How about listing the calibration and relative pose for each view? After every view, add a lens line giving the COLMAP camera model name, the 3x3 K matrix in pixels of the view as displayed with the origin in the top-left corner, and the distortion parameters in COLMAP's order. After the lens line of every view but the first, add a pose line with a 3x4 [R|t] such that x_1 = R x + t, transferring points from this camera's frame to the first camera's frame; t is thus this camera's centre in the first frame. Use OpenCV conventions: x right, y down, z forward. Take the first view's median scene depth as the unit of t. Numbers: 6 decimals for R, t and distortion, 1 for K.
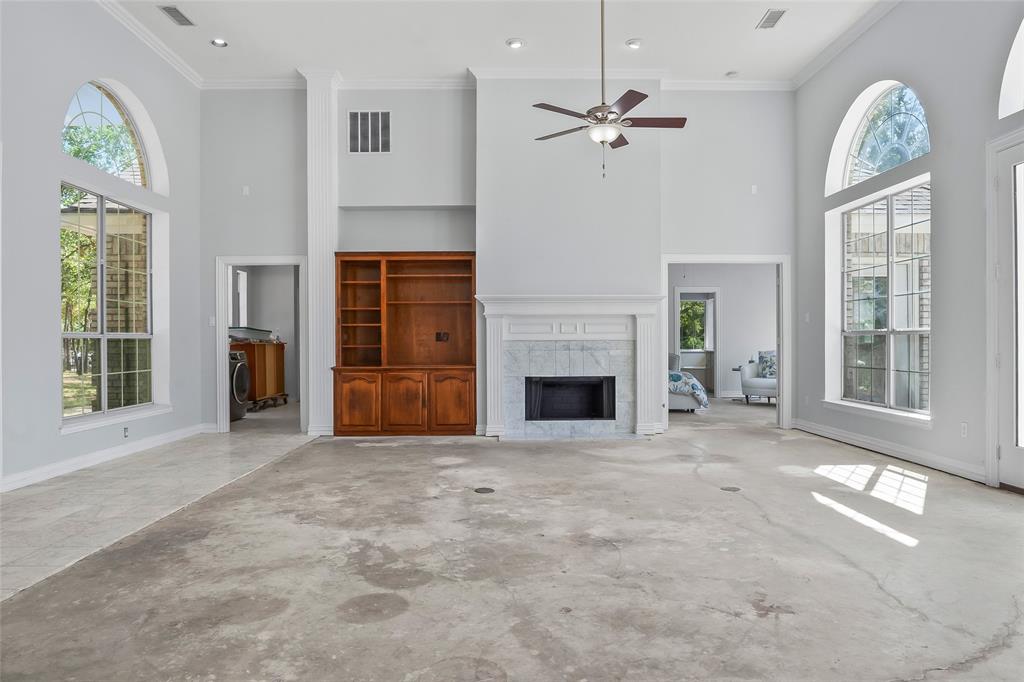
lens RADIAL K [[652.6, 0, 512.6], [0, 652.6, 338.0], [0, 0, 1]] dist [-0.030627, 0.003510]
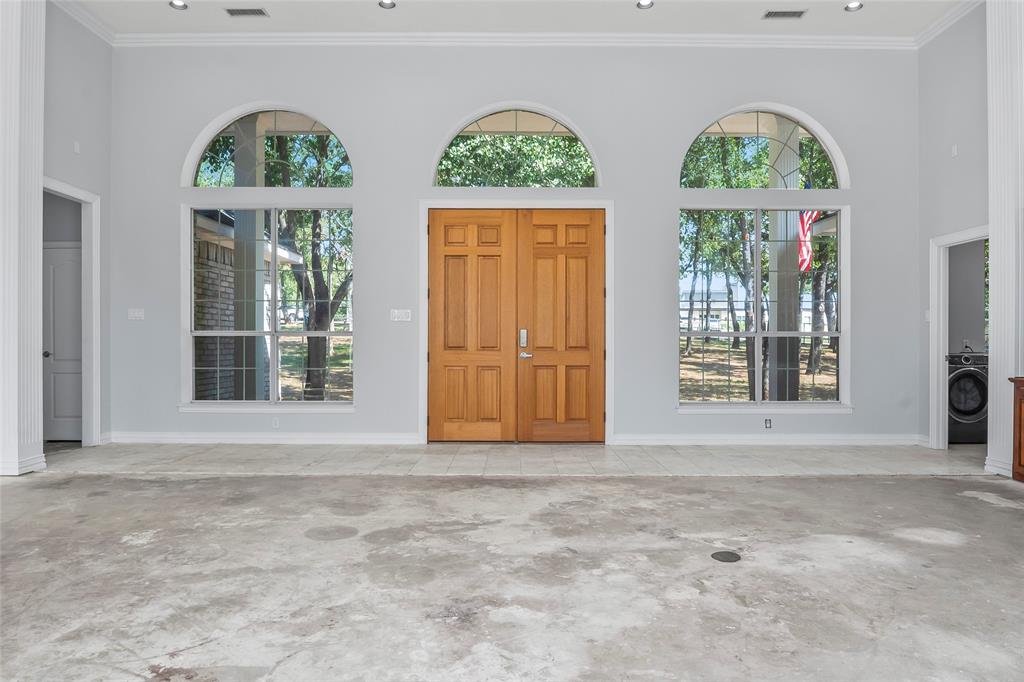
lens RADIAL K [[652.6, 0, 519.2], [0, 652.6, 339.1], [0, 0, 1]] dist [-0.030627, 0.003510]
pose [[-0.005502, 0.004666, -0.999974, 0.405181], [0.001775, 0.999988, 0.004656, -0.000211], [0.999983, -0.001749, -0.005510, 0.493253]]
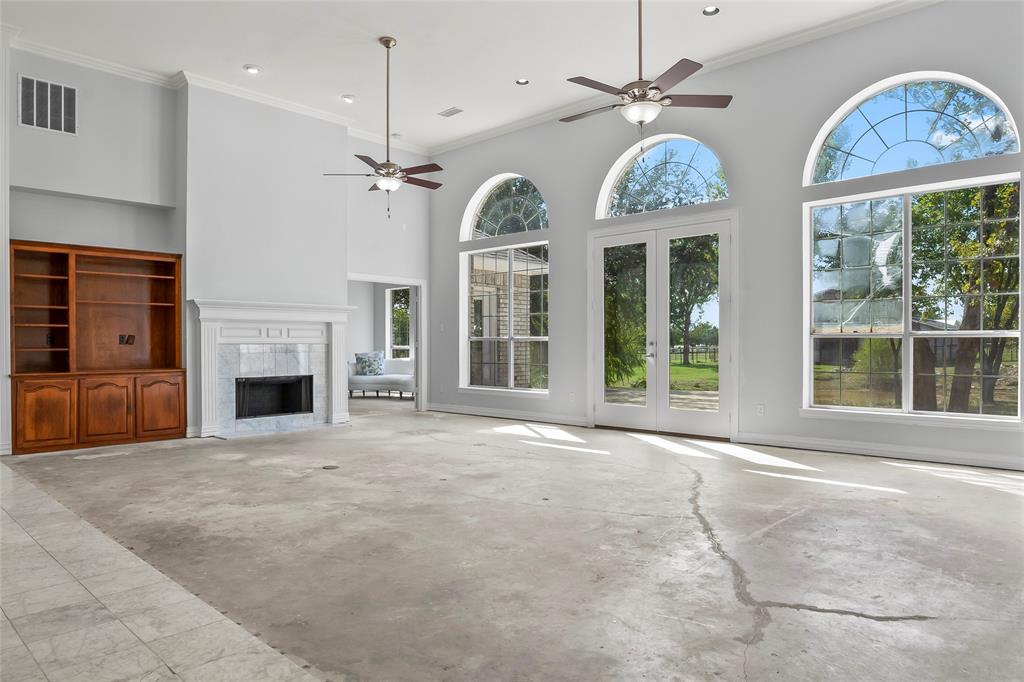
lens RADIAL K [[652.6, 0, 507.8], [0, 652.6, 336.8], [0, 0, 1]] dist [-0.030627, 0.003510]
pose [[0.697924, 0.010173, 0.716100, -0.427388], [-0.004271, 0.999940, -0.010042, 0.001164], [-0.716159, 0.003950, 0.697926, -0.050588]]
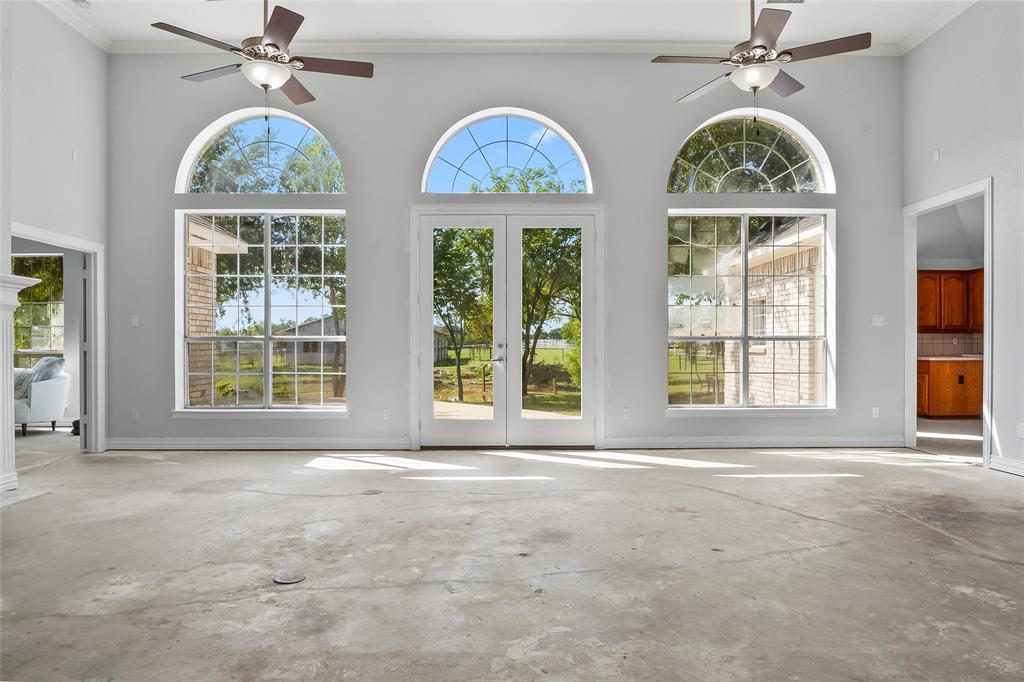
lens RADIAL K [[652.6, 0, 509.1], [0, 652.6, 348.7], [0, 0, 1]] dist [-0.030627, 0.003510]
pose [[0.003306, -0.001661, 0.999993, -0.427791], [-0.003875, 0.999991, 0.001674, 0.002981], [-0.999987, -0.003880, 0.003299, 0.489847]]
